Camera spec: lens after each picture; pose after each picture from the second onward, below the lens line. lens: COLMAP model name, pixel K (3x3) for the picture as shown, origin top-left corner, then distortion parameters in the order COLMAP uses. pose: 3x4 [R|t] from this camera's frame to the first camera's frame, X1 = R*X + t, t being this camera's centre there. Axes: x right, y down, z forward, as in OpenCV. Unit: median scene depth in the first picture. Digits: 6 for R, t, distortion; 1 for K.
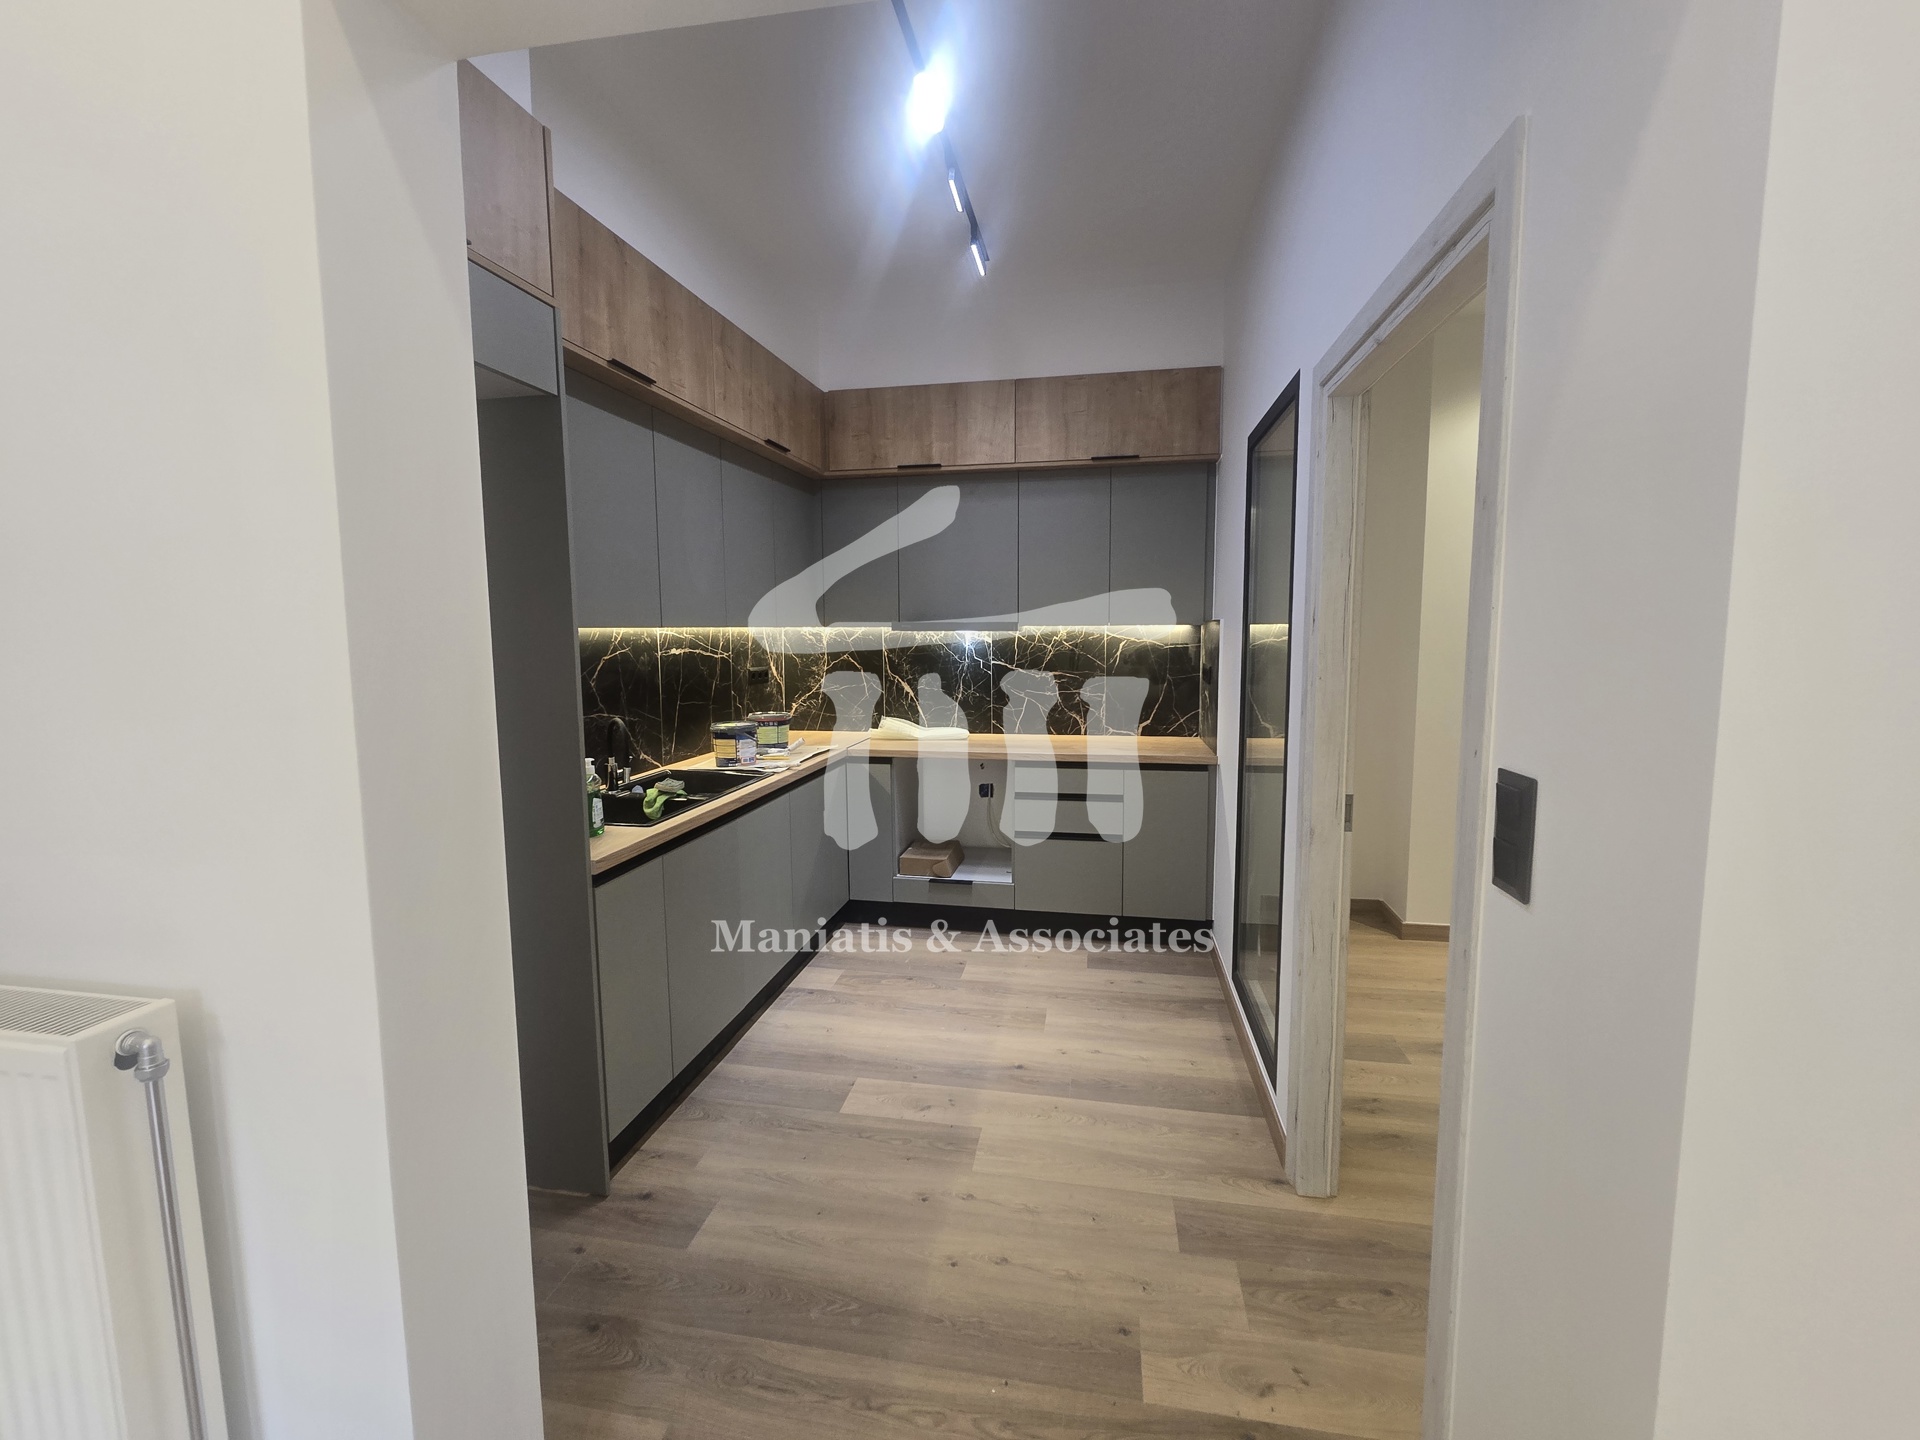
lens RADIAL K [[786.6, 0, 964.5], [0, 786.6, 711.9], [0, 0, 1]] dist [0.000352, -0.000874]
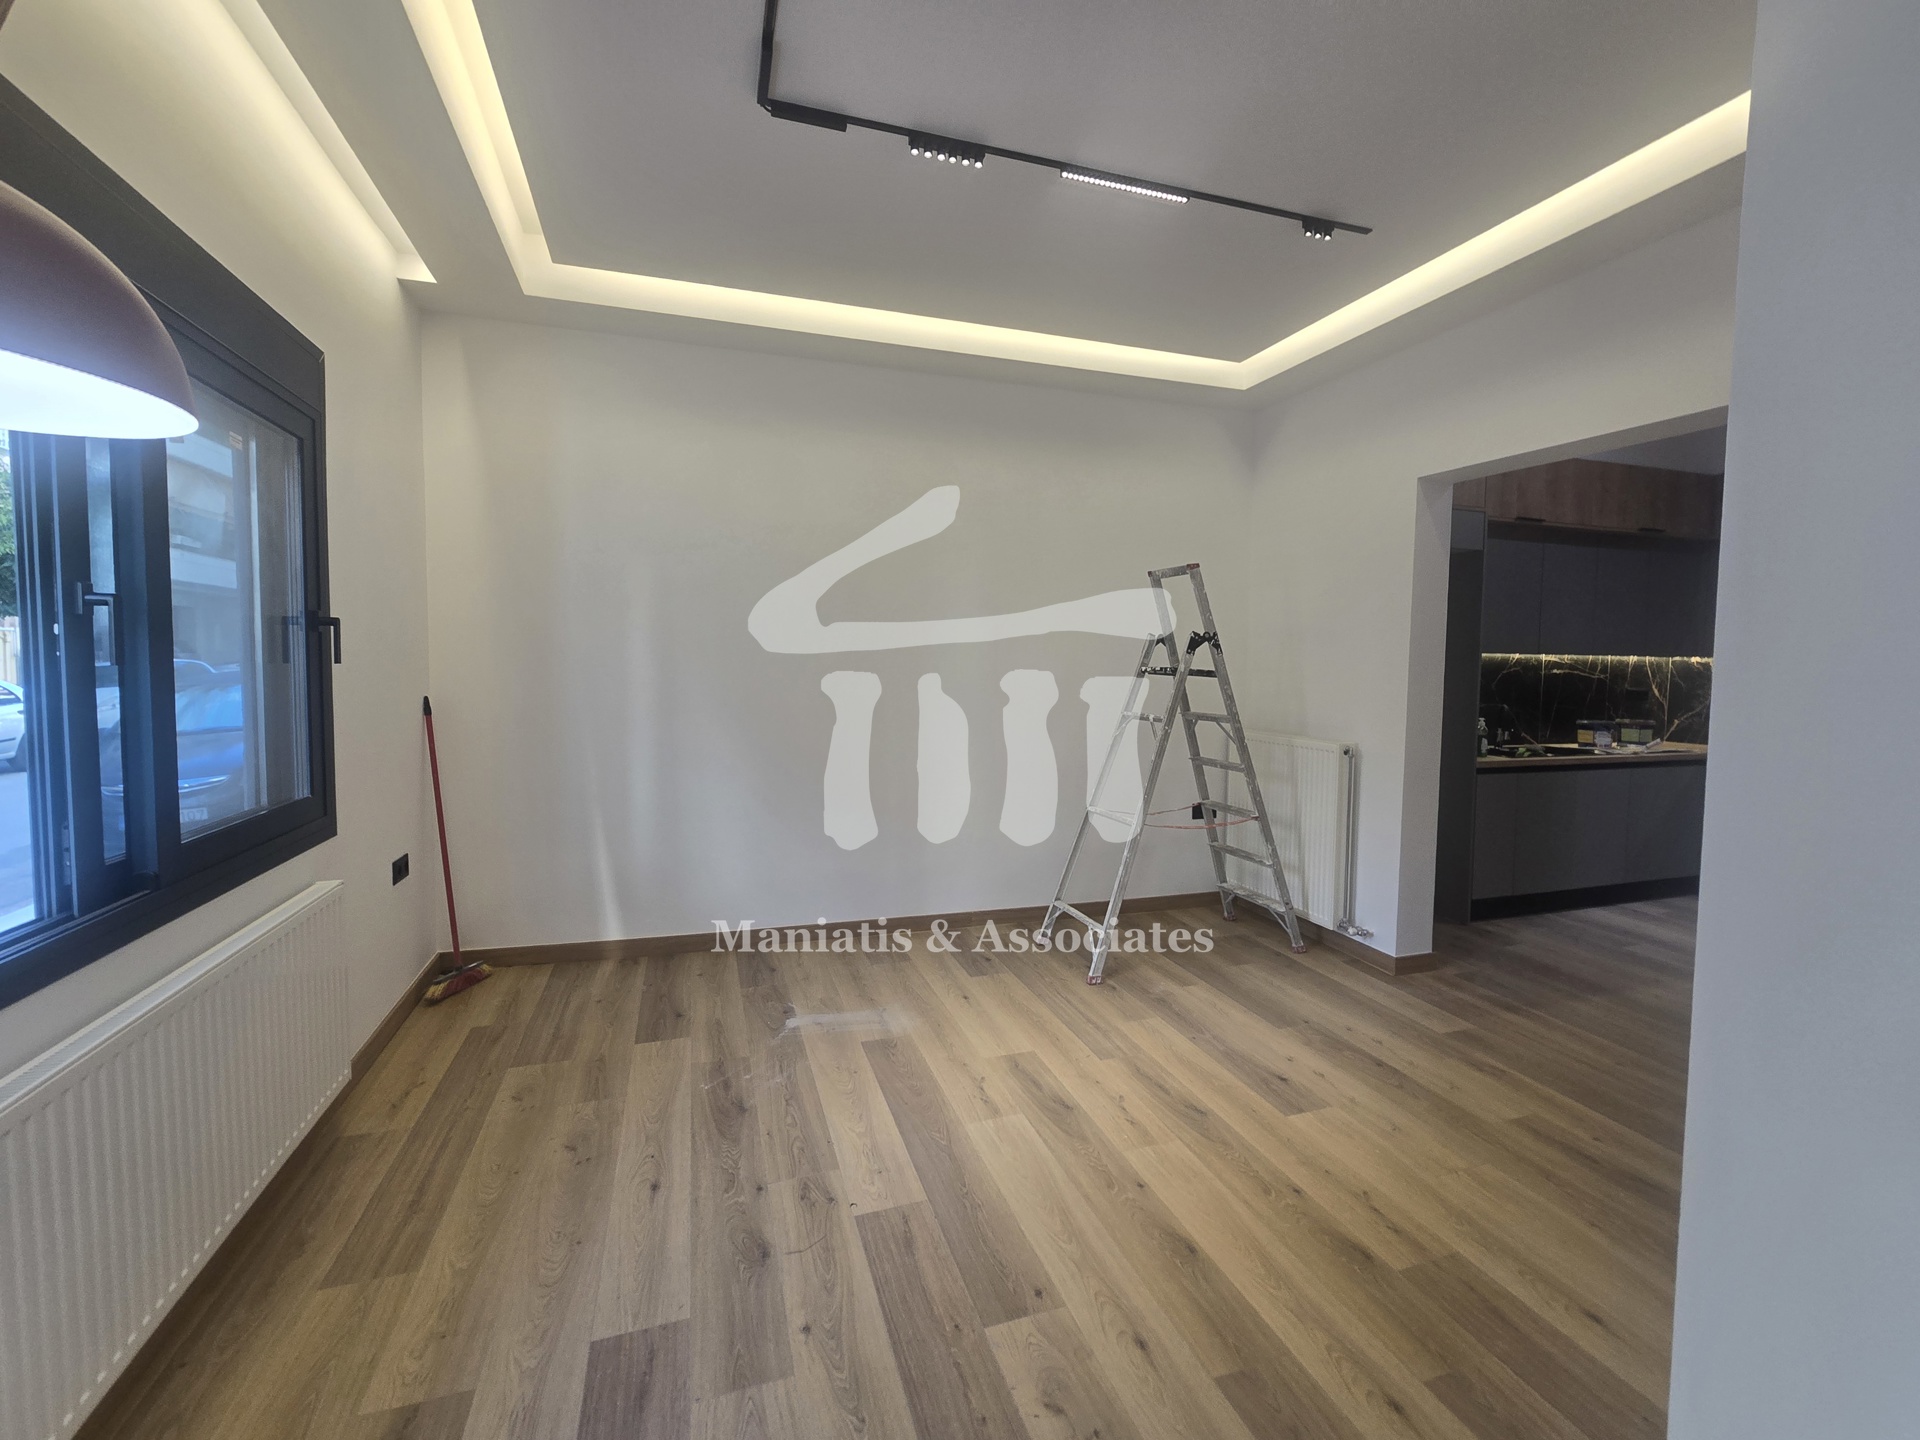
lens RADIAL K [[786.6, 0, 963.3], [0, 786.6, 693.8], [0, 0, 1]] dist [0.000352, -0.000874]
pose [[0.486007, 0.053316, -0.872327, 0.370419], [-0.111259, 0.993791, -0.001247, 0.088386], [0.866844, 0.097661, 0.488921, -0.670547]]
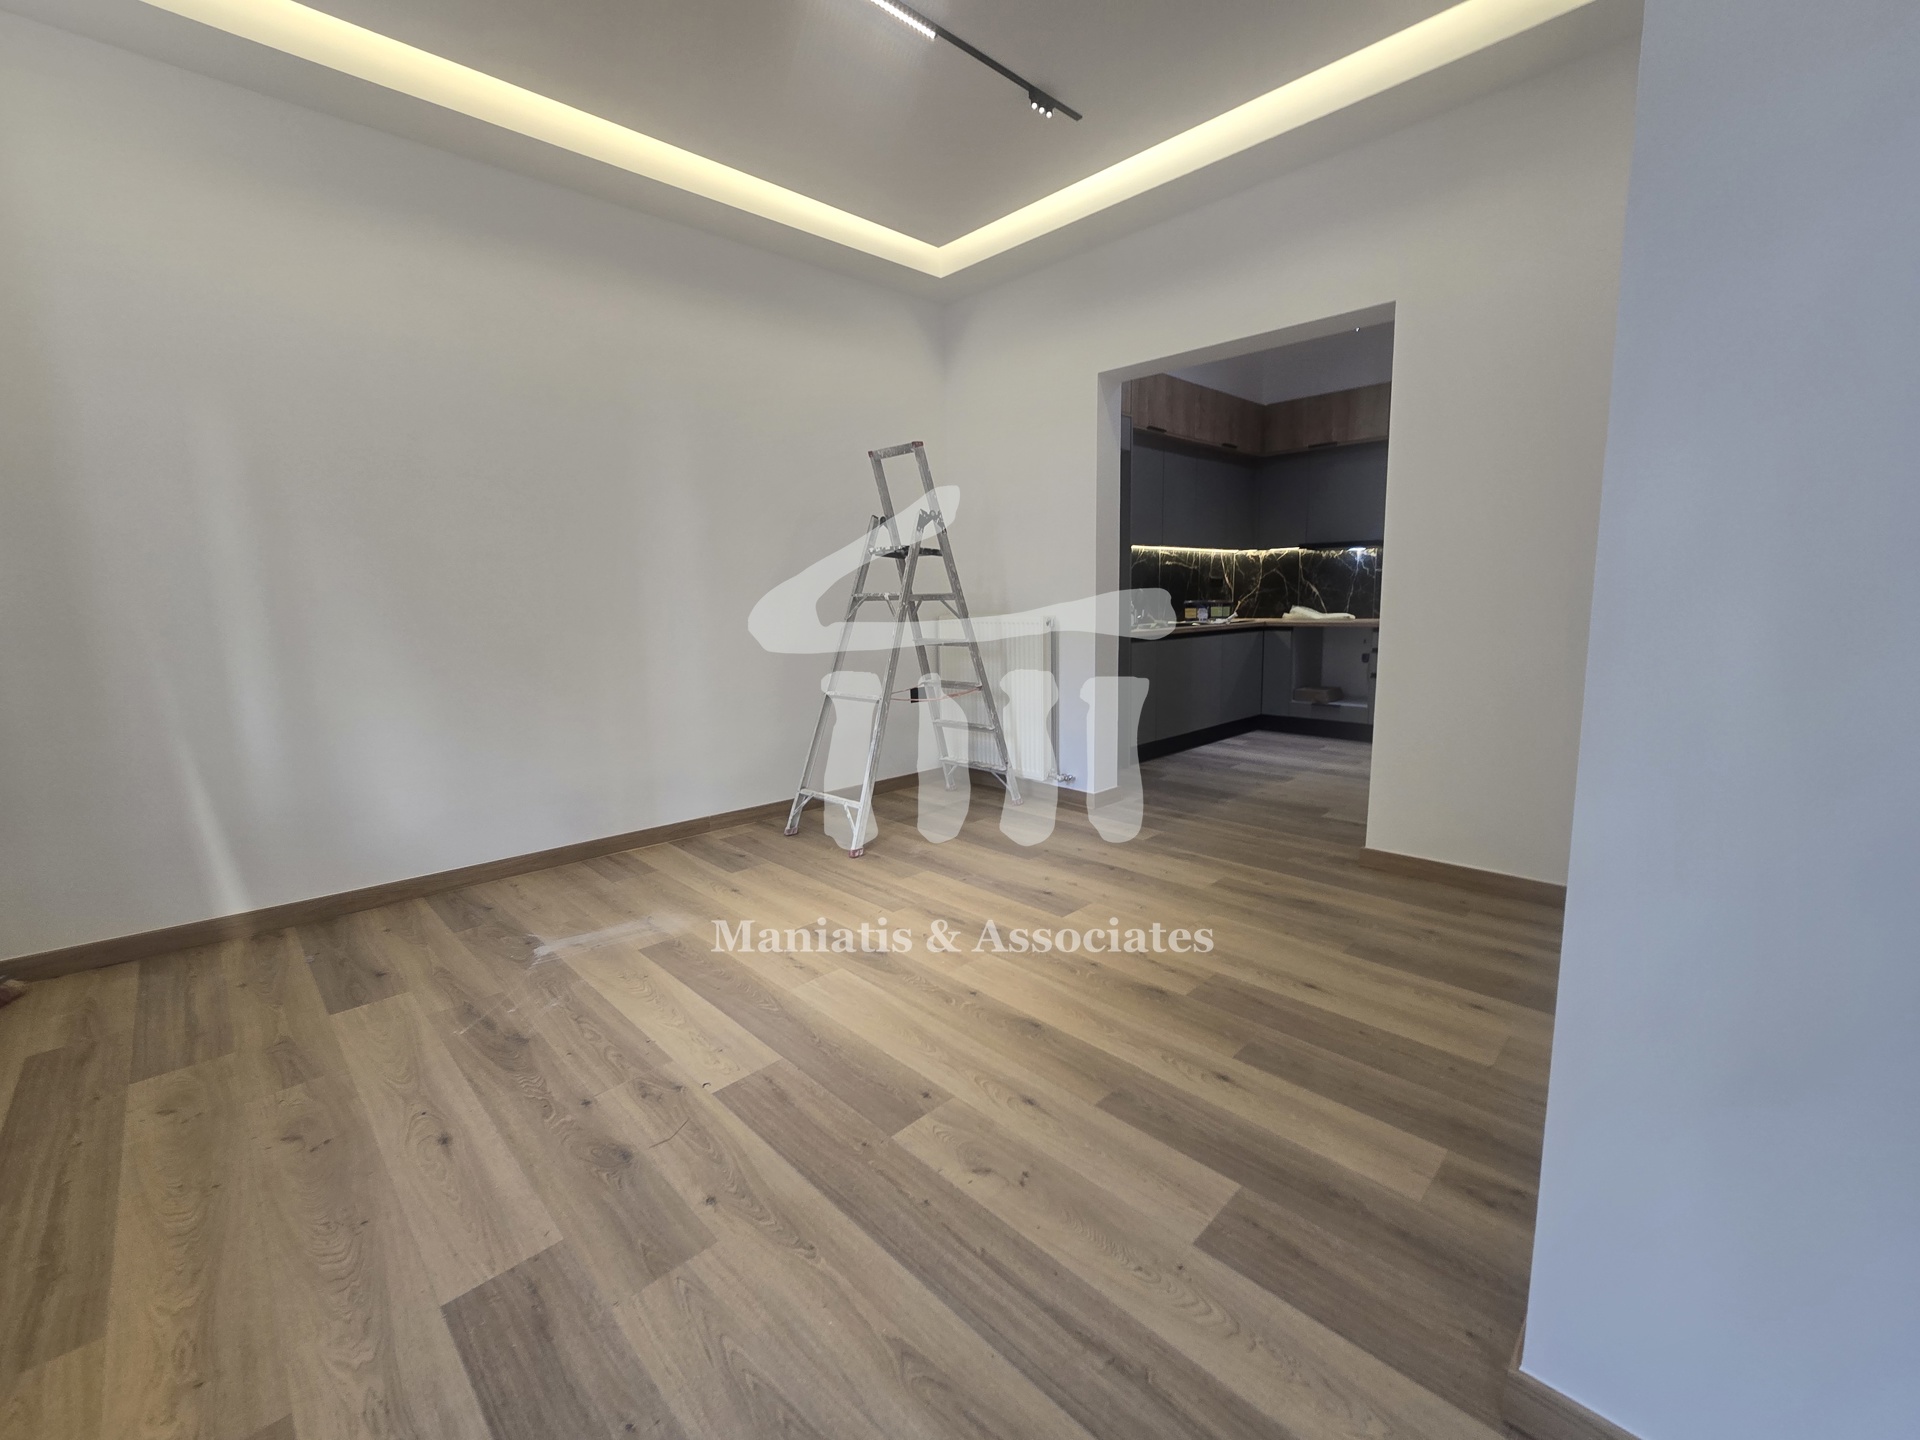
lens RADIAL K [[786.6, 0, 955.0], [0, 786.6, 695.4], [0, 0, 1]] dist [0.000352, -0.000874]
pose [[0.817484, 0.066547, -0.572094, 0.281674], [-0.050339, 0.997757, 0.044129, 0.166212], [0.573748, -0.007276, 0.819000, -0.750227]]
